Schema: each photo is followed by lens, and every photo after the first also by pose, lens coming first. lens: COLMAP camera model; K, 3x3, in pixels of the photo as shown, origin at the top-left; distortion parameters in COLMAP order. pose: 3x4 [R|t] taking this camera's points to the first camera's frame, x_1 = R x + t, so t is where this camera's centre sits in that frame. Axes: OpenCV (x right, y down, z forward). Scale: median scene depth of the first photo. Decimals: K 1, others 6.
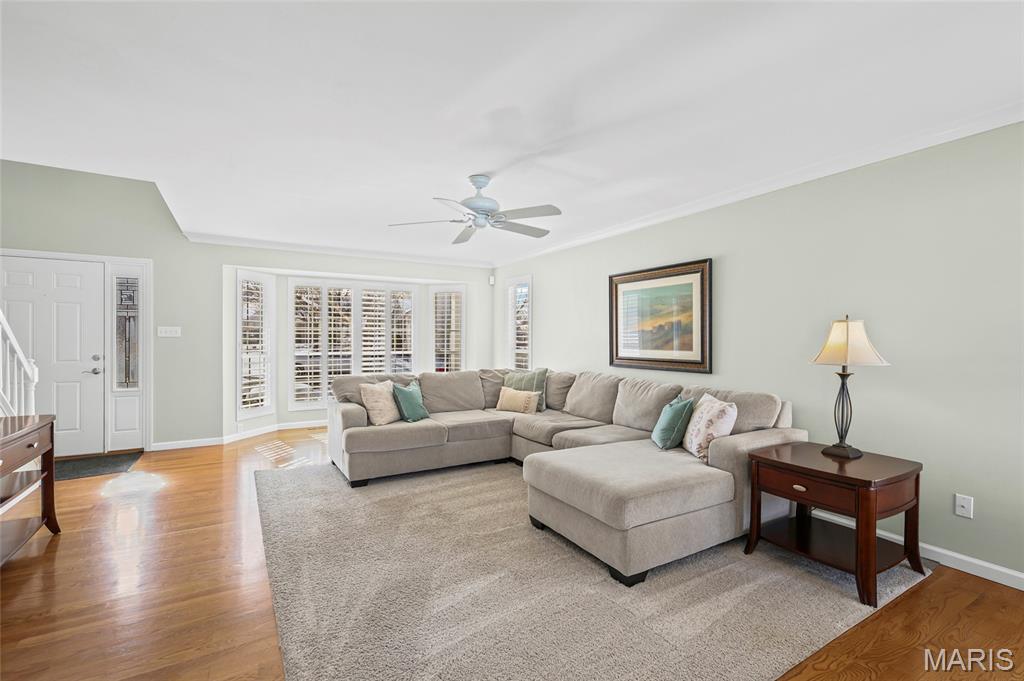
lens RADIAL K [[457.6, 0, 512.0], [0, 457.6, 340.5], [0, 0, 1]] dist [0.000381, 0.000070]
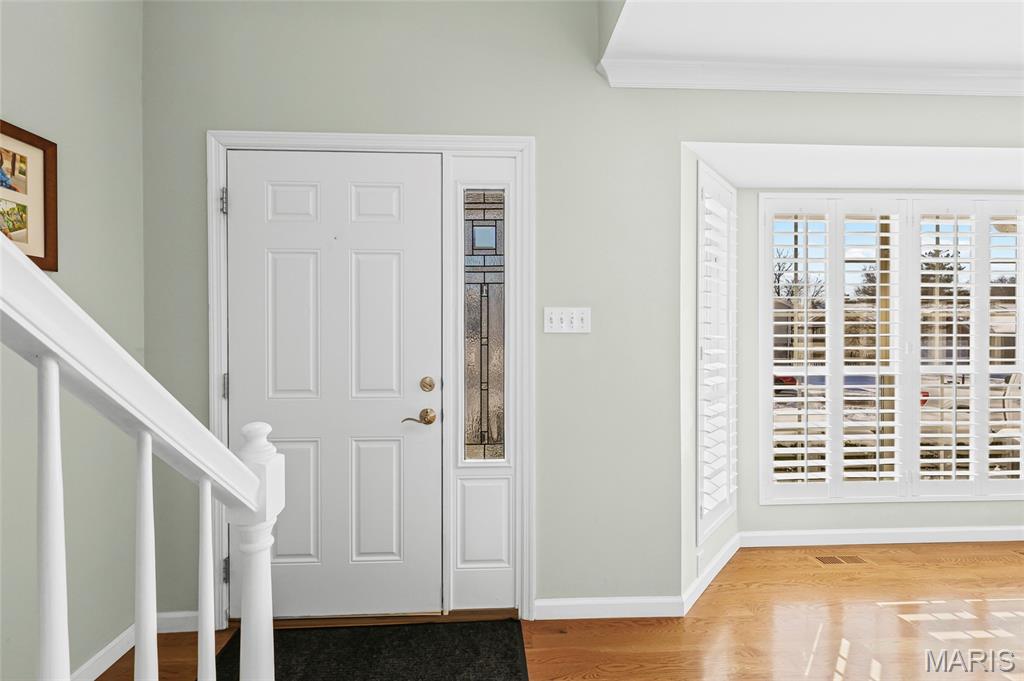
lens RADIAL K [[457.6, 0, 512.0], [0, 457.6, 340.5], [0, 0, 1]] dist [0.000381, 0.000070]
pose [[0.881881, 0.001499, -0.471470, -0.646274], [0.001104, 0.999986, 0.005243, -0.003700], [0.471471, -0.005145, 0.881866, 0.671804]]
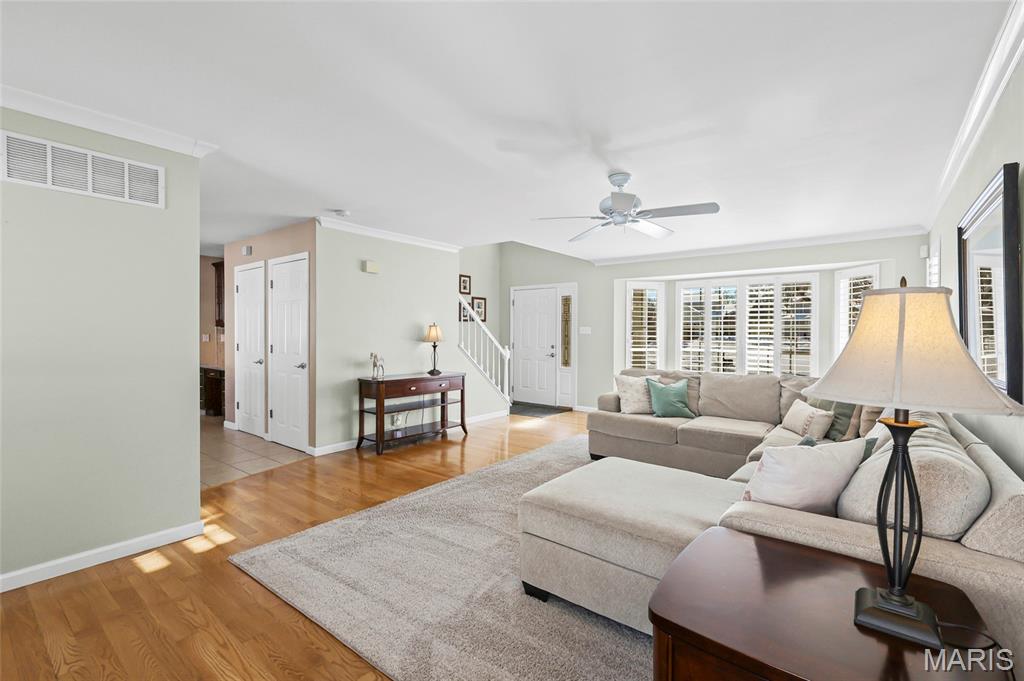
lens RADIAL K [[443.3, 0, 509.1], [0, 443.3, 332.2], [0, 0, 1]] dist [0.000727, 0.000085]
pose [[0.372628, -0.002789, -0.927977, 0.487391], [-0.012137, 0.999895, -0.007879, 0.000166], [0.927902, 0.014199, 0.372555, 0.271546]]
